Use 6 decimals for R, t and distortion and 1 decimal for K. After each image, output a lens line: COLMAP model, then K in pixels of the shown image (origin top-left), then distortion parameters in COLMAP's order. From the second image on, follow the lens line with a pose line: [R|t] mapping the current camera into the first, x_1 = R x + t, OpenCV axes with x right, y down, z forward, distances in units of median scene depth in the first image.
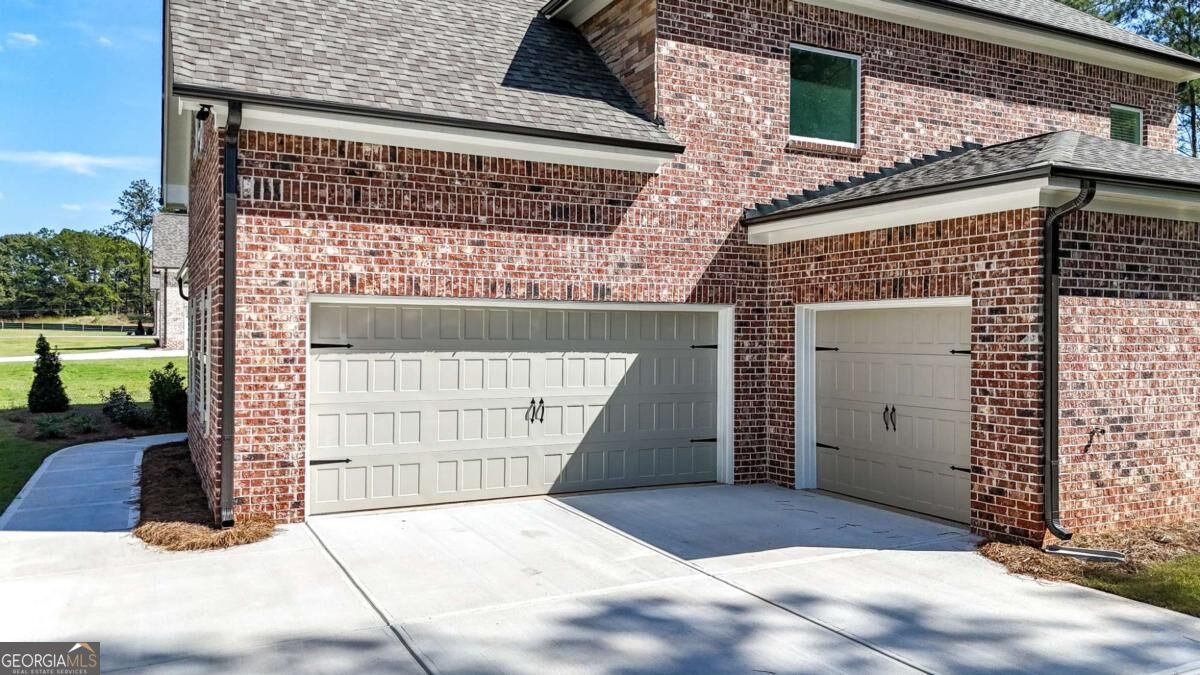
lens RADIAL K [[886.2, 0, 603.0], [0, 886.2, 330.3], [0, 0, 1]] dist [0.081009, -0.091446]
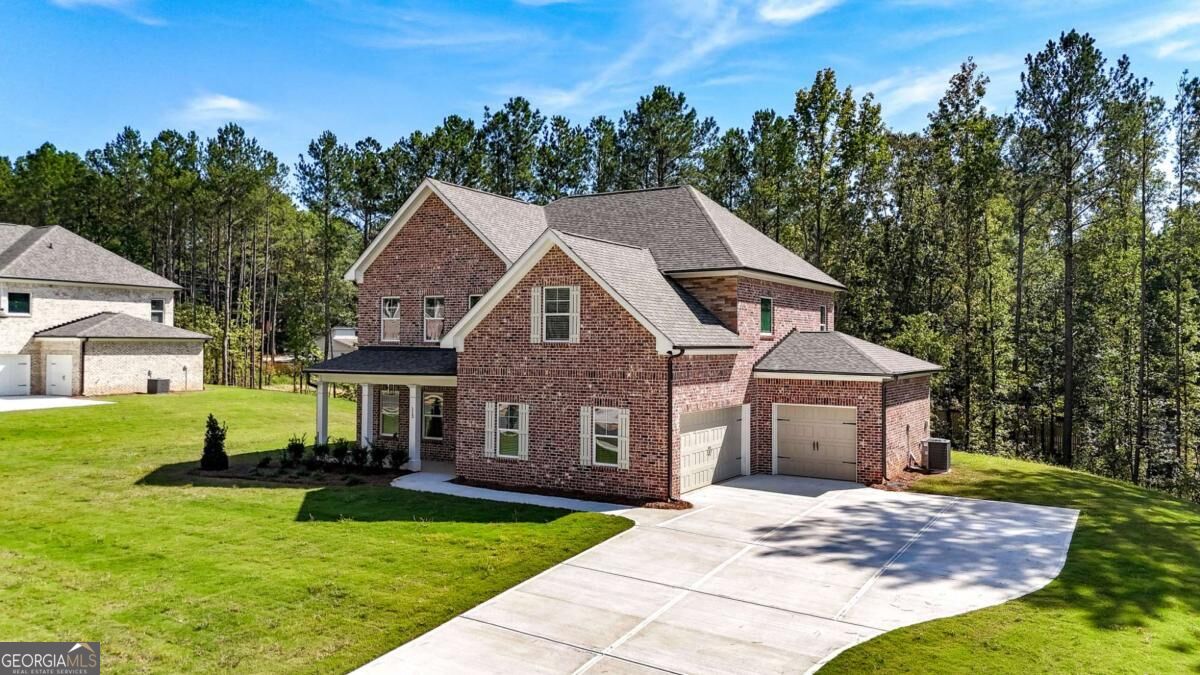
lens RADIAL K [[886.2, 0, 594.1], [0, 886.2, 318.9], [0, 0, 1]] dist [0.081009, -0.091446]
pose [[0.850105, 0.013471, 0.526441, -1.568412], [-0.005122, 0.999837, -0.017314, -0.222805], [-0.526588, 0.012023, 0.850035, -0.908924]]
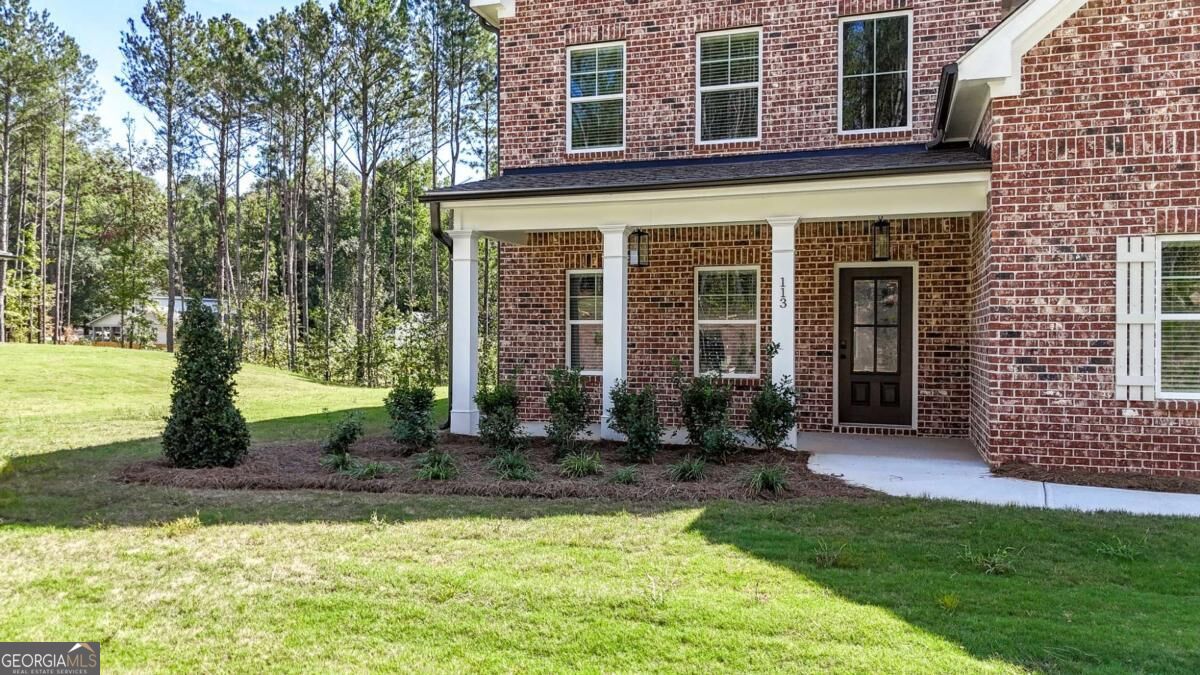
lens RADIAL K [[886.2, 0, 595.1], [0, 886.2, 319.4], [0, 0, 1]] dist [0.081009, -0.091446]
pose [[0.712230, 0.010769, 0.701864, -1.459516], [-0.002580, 0.999916, -0.012724, 0.044473], [-0.701942, 0.007252, 0.712197, 1.010119]]
